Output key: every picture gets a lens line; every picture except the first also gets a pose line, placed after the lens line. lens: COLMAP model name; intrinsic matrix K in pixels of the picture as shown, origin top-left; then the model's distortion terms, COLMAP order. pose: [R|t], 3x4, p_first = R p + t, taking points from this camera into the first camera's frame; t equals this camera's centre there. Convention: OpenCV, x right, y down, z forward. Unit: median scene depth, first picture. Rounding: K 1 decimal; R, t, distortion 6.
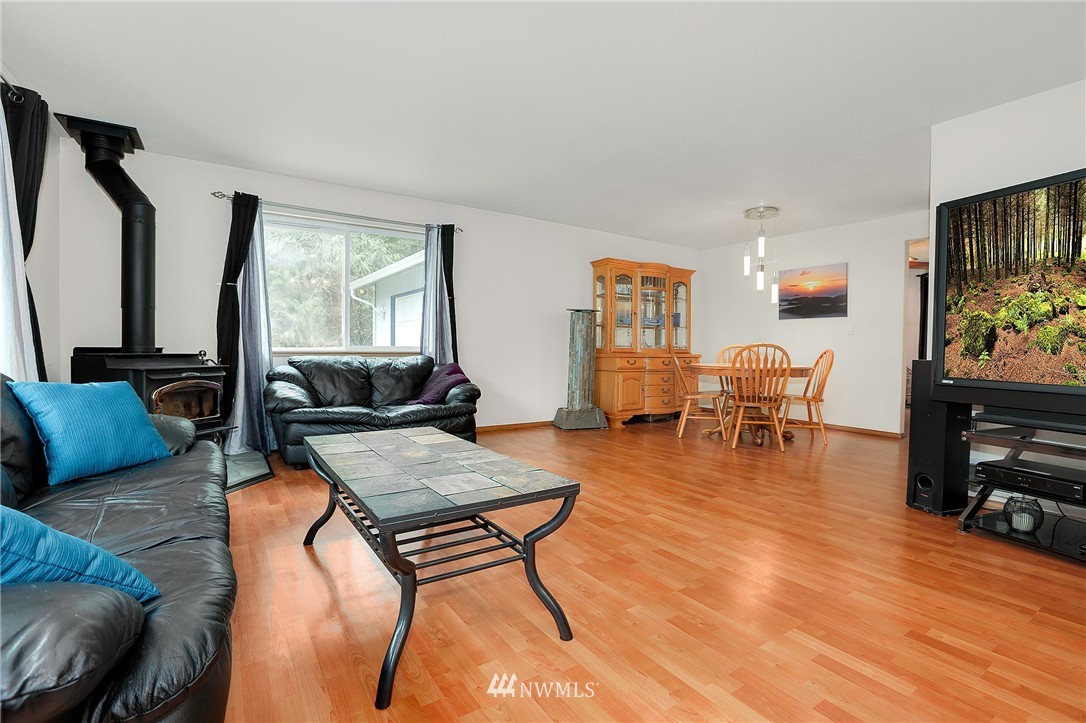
lens RADIAL K [[489.5, 0, 539.0], [0, 489.5, 360.4], [0, 0, 1]] dist [-0.029833, 0.000876]
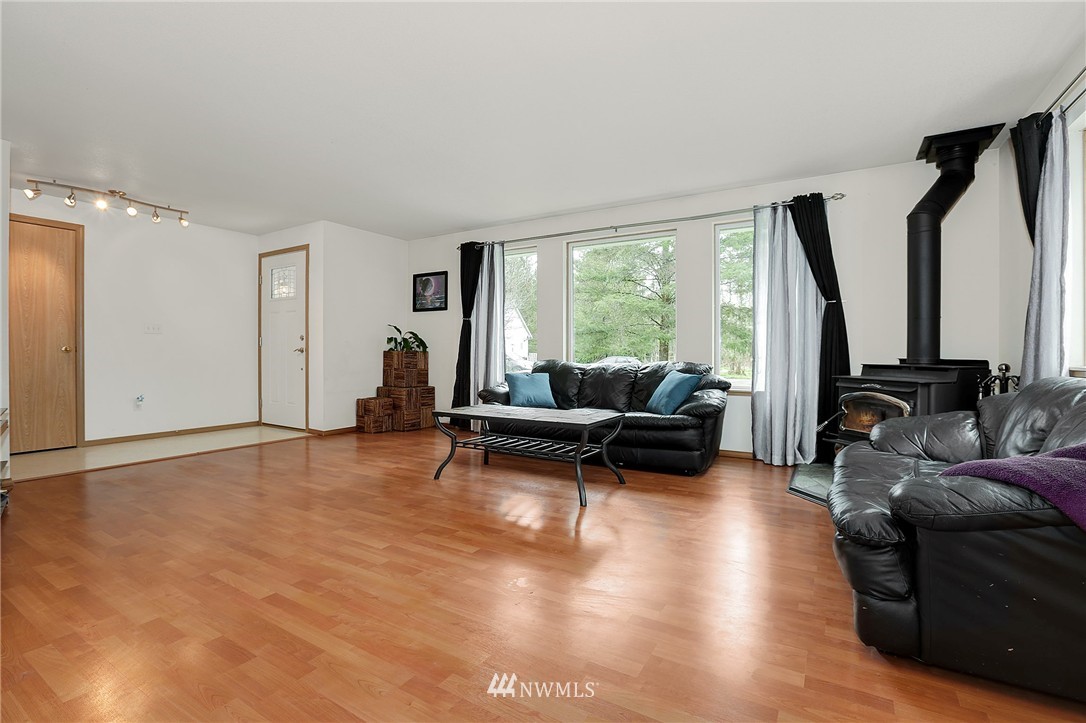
lens RADIAL K [[490.9, 0, 547.4], [0, 490.9, 352.4], [0, 0, 1]] dist [-0.030399, 0.000051]
pose [[-0.898923, -0.011733, -0.437950, 0.313507], [-0.023635, 0.999484, 0.021735, -0.047690], [0.437469, 0.029889, -0.898737, 1.686971]]
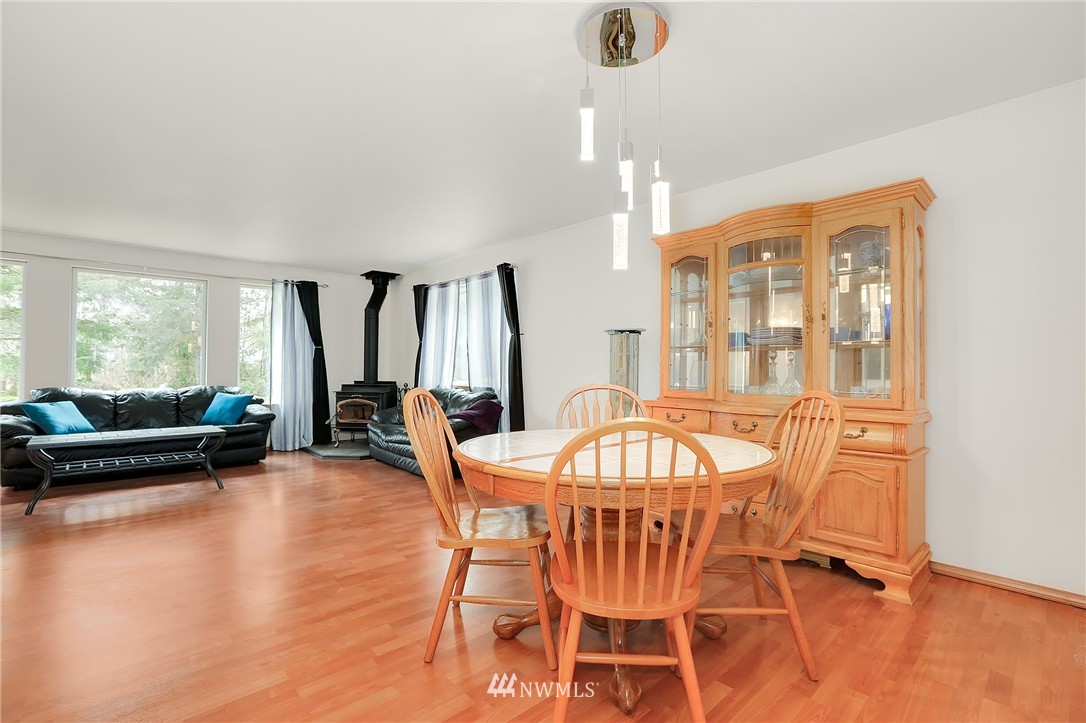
lens RADIAL K [[489.5, 0, 539.0], [0, 489.5, 360.4], [0, 0, 1]] dist [-0.029833, 0.000876]
pose [[0.140142, -0.029844, -0.989682, 1.359282], [-0.031945, 0.998889, -0.034645, -0.070897], [0.989616, 0.036471, 0.139033, 1.523138]]
